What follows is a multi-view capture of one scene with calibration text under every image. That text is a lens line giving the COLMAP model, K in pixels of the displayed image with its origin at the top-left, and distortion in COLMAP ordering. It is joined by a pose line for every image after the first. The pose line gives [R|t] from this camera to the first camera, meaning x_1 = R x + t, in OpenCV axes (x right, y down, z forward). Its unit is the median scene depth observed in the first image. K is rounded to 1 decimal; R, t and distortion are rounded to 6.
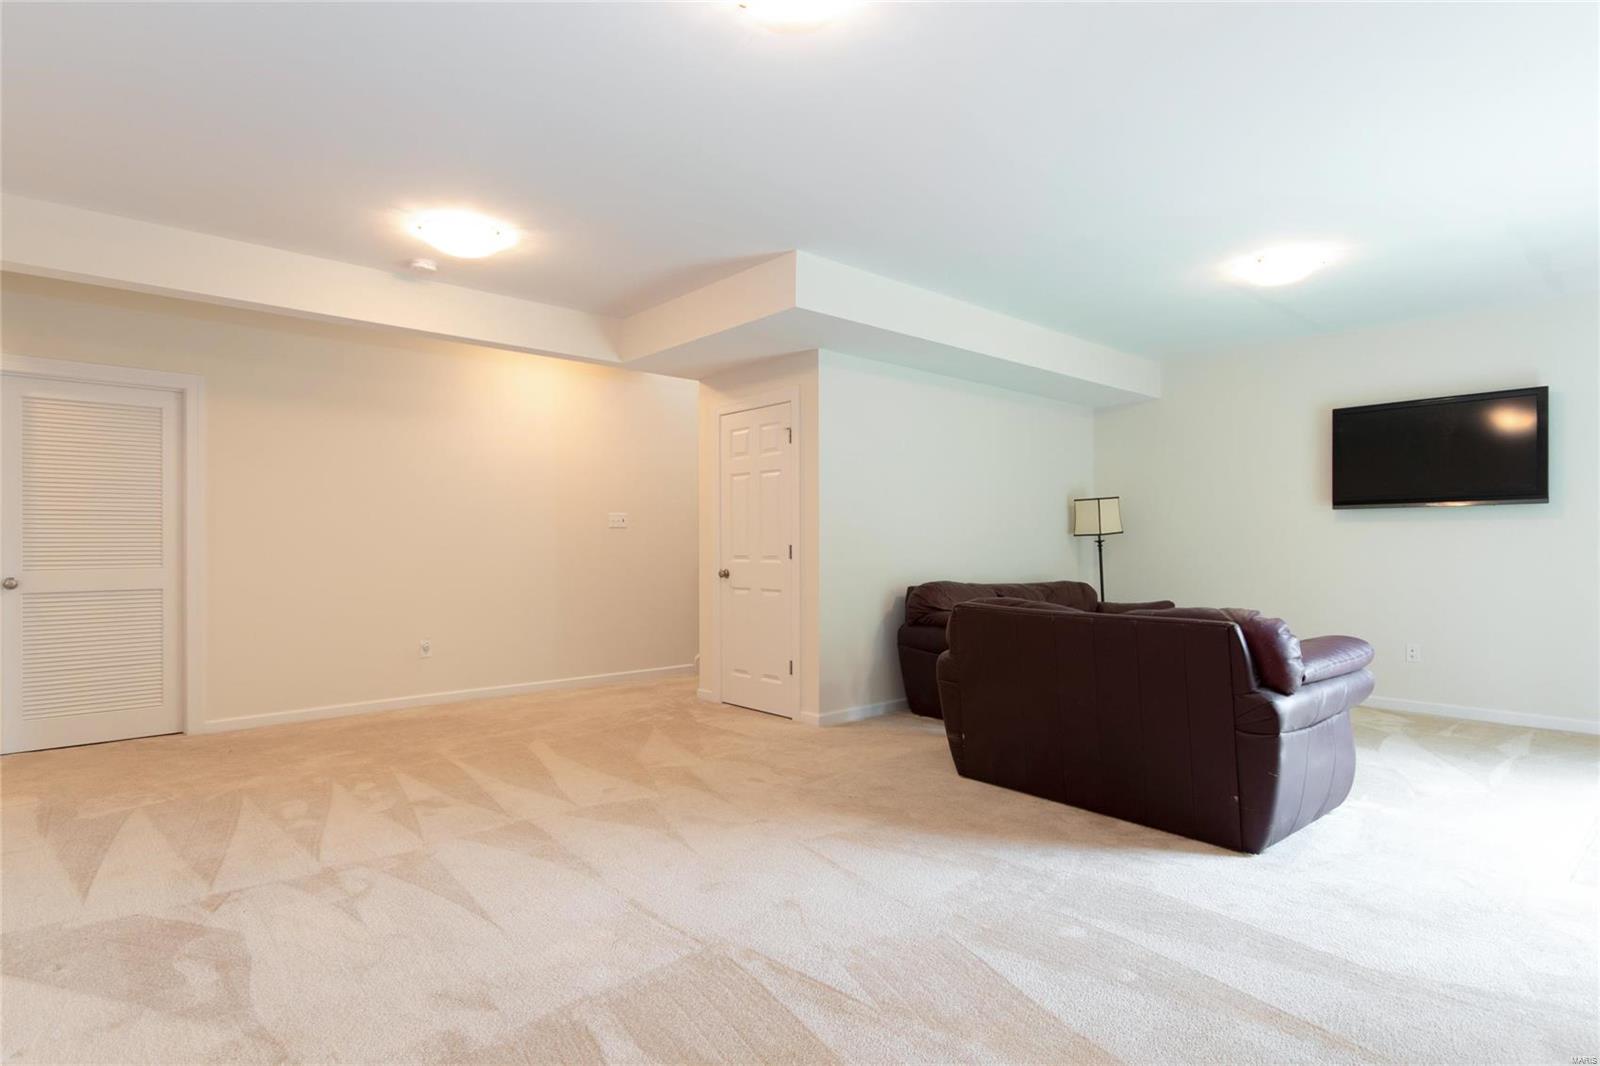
lens RADIAL K [[820.6, 0, 799.2], [0, 820.6, 543.4], [0, 0, 1]] dist [0.002602, 0.000394]
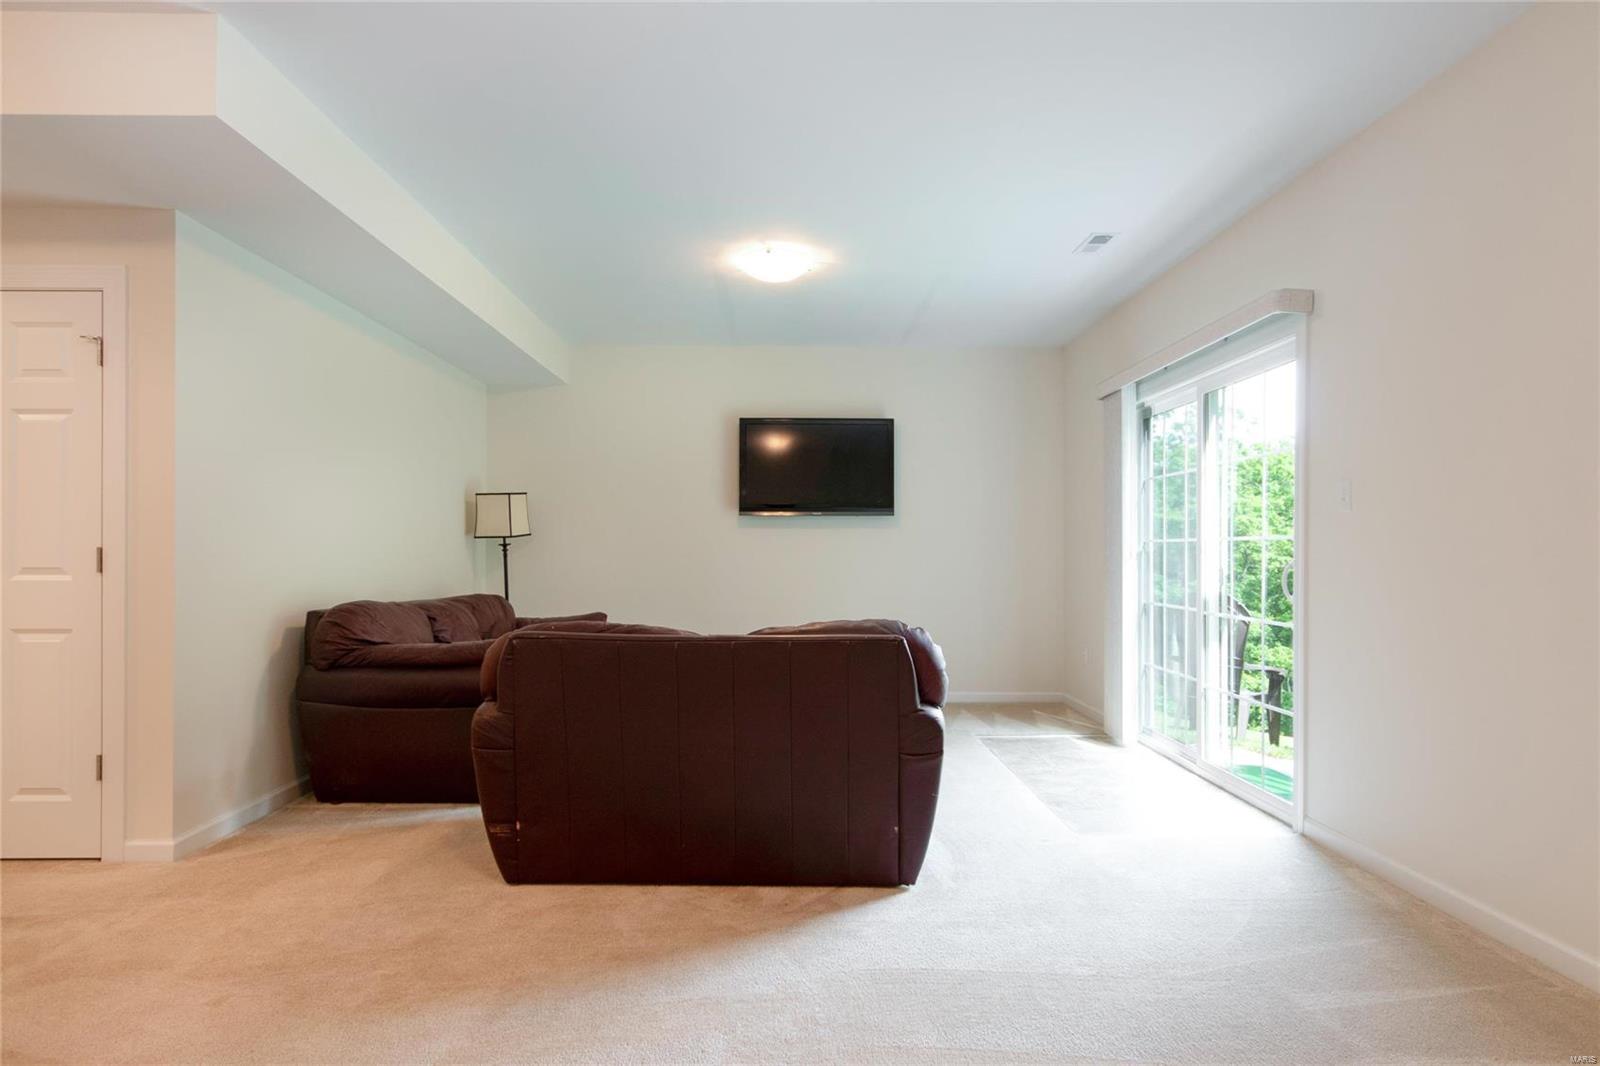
lens RADIAL K [[880.6, 0, 783.7], [0, 880.6, 545.8], [0, 0, 1]] dist [0.002839, 0.000926]
pose [[0.653251, 0.005864, 0.757119, -0.192620], [-0.005104, 0.999981, -0.003342, 0.000271], [-0.757124, -0.001681, 0.653269, 0.305821]]
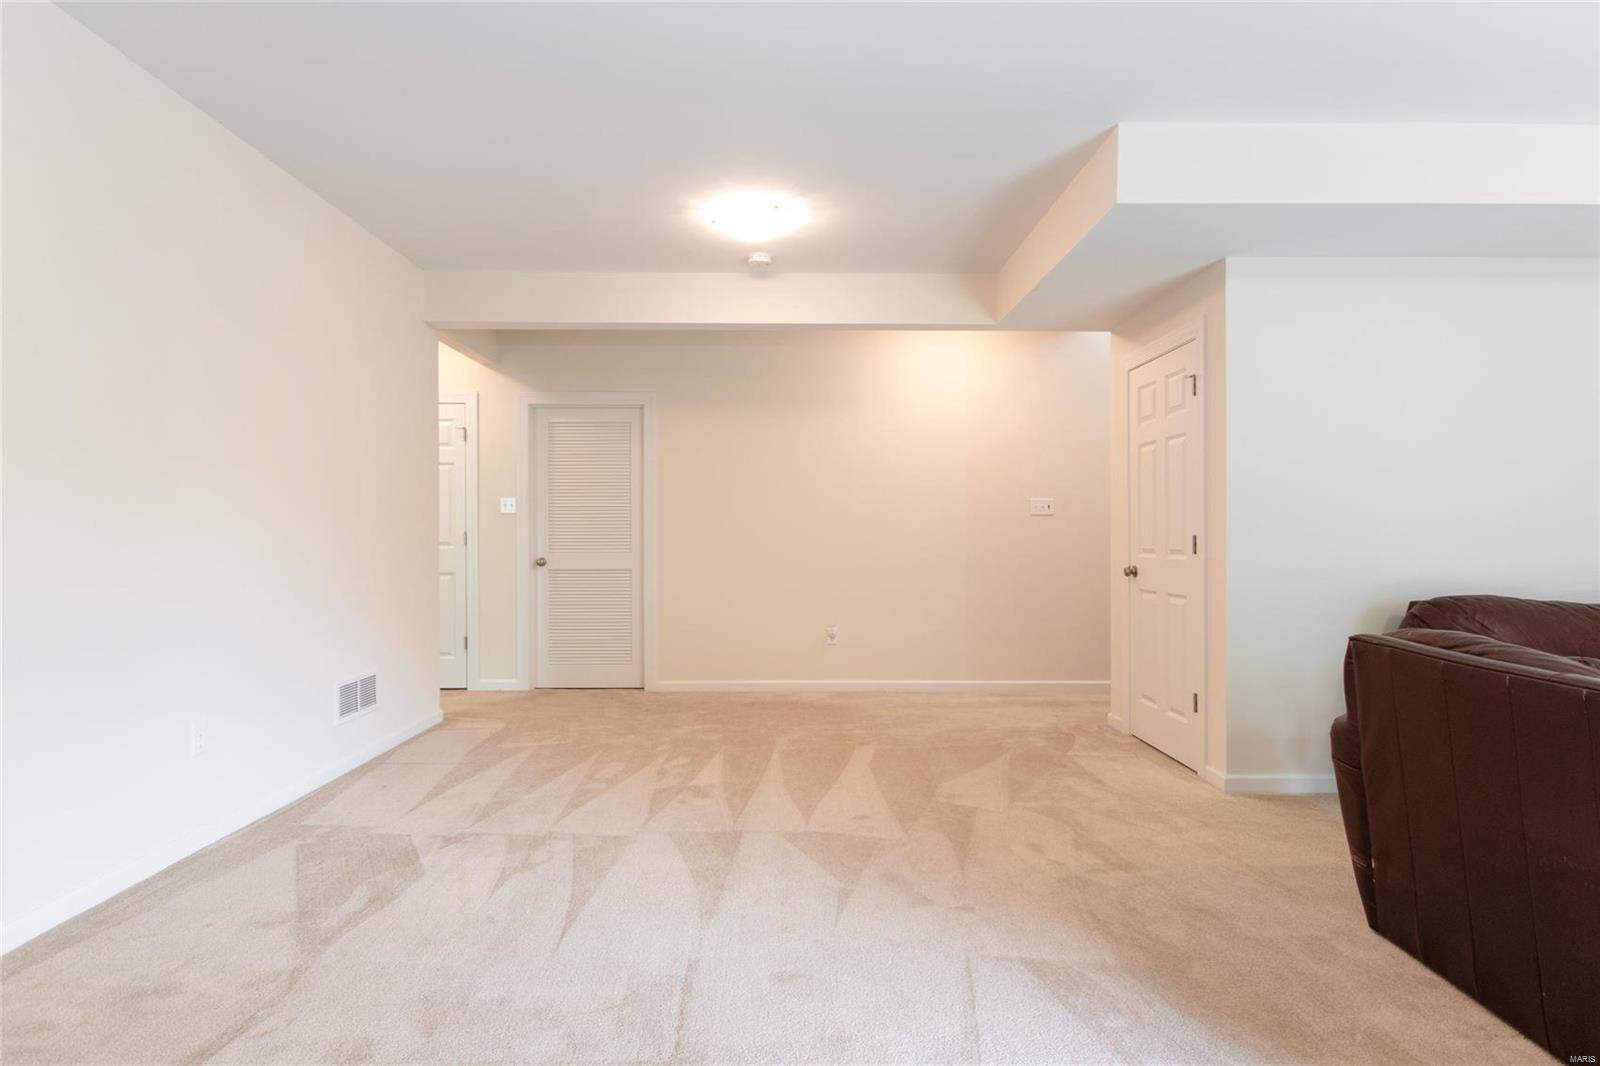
lens RADIAL K [[825.9, 0, 800.0], [0, 825.9, 533.0], [0, 0, 1]] dist [-0.000335, 0.000329]
pose [[0.754357, 0.001148, -0.656463, 0.246724], [-0.001898, 0.999998, -0.000434, 0.001302], [0.656461, 0.001573, 0.754358, 0.256326]]
